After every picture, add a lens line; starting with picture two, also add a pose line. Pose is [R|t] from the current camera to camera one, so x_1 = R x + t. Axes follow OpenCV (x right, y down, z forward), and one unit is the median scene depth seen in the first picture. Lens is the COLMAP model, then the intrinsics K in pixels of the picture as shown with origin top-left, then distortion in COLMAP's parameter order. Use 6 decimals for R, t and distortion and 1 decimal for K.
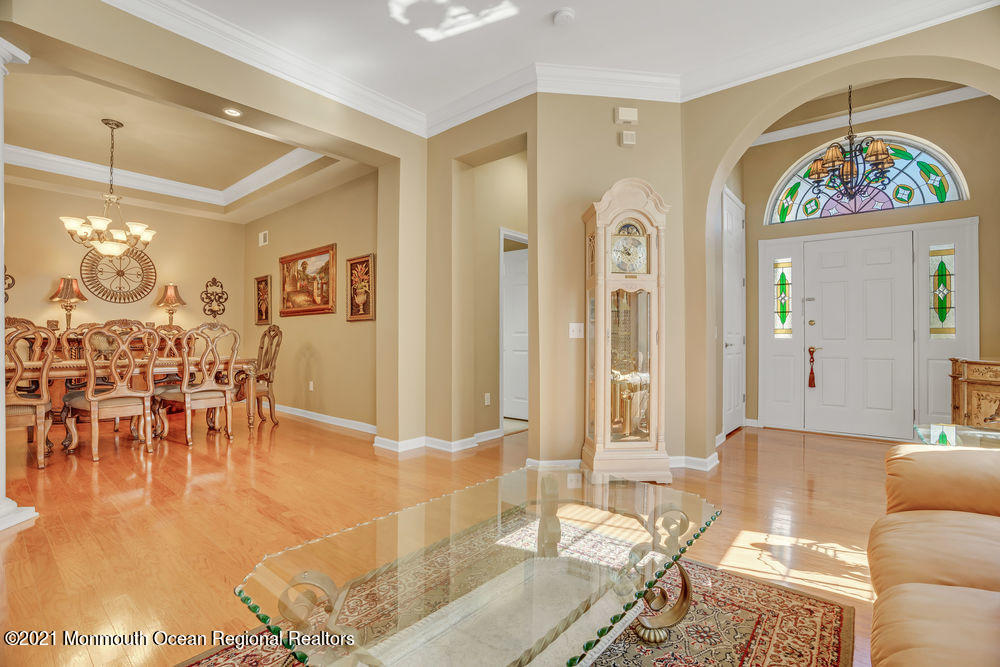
lens RADIAL K [[459.5, 0, 504.8], [0, 459.5, 335.0], [0, 0, 1]] dist [-0.066798, 0.024711]
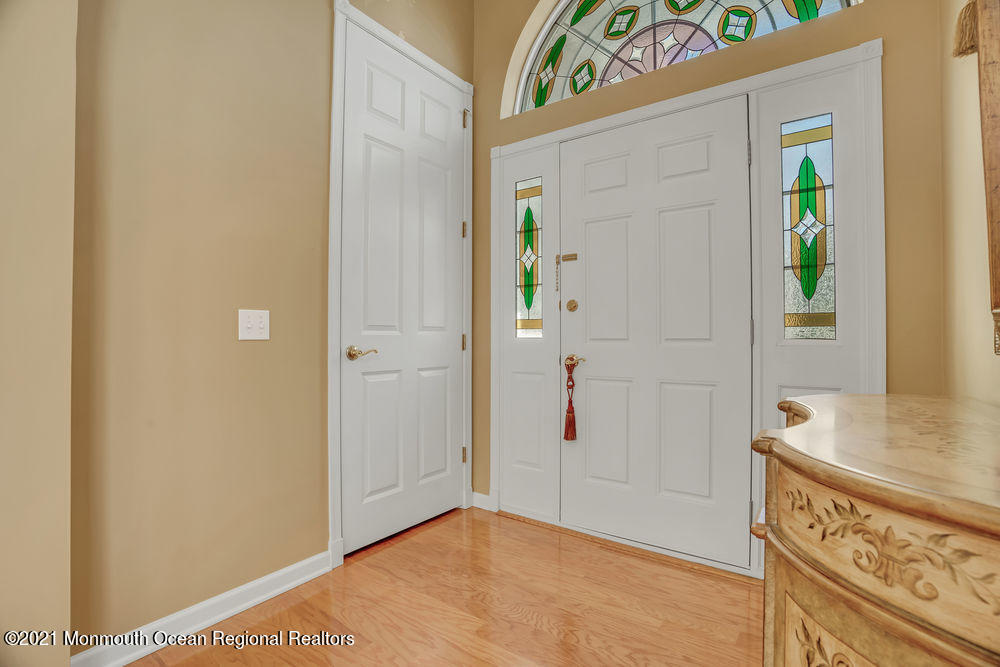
lens RADIAL K [[476.4, 0, 500.0], [0, 476.4, 333.5], [0, 0, 1]] dist [-0.086937, 0.048334]
pose [[0.998403, -0.002419, 0.056436, 0.624529], [0.002633, 0.999990, -0.003720, 0.004557], [-0.056426, 0.003863, 0.998399, 0.531715]]
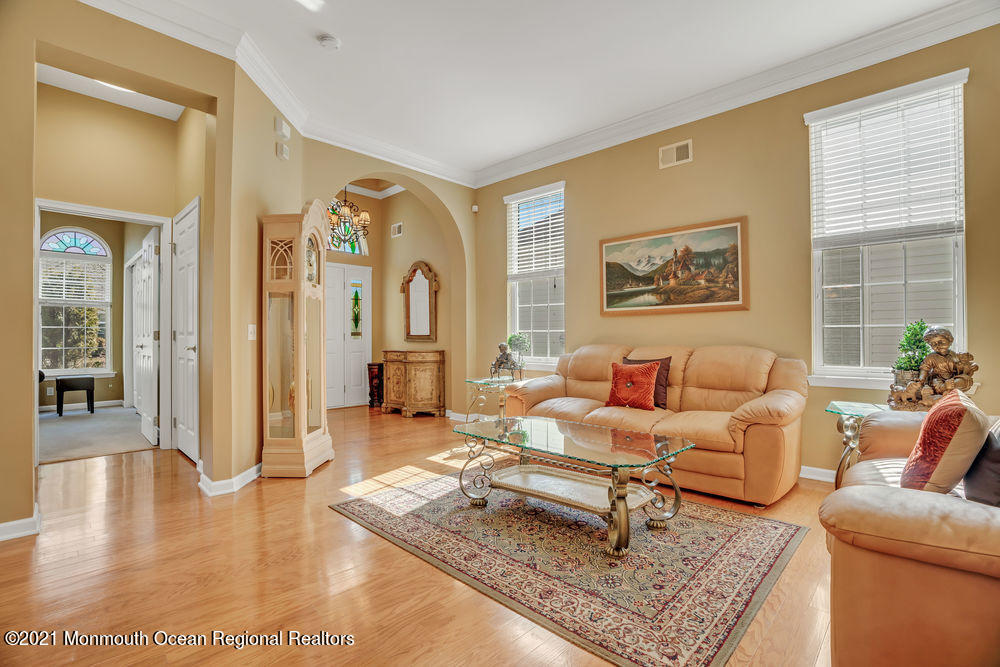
lens RADIAL K [[459.5, 0, 504.8], [0, 459.5, 335.0], [0, 0, 1]] dist [-0.066798, 0.024711]
pose [[0.064583, 0.001750, 0.997911, -0.589914], [-0.003380, 0.999993, -0.001535, -0.004603], [-0.997907, -0.003274, 0.064588, 0.329040]]
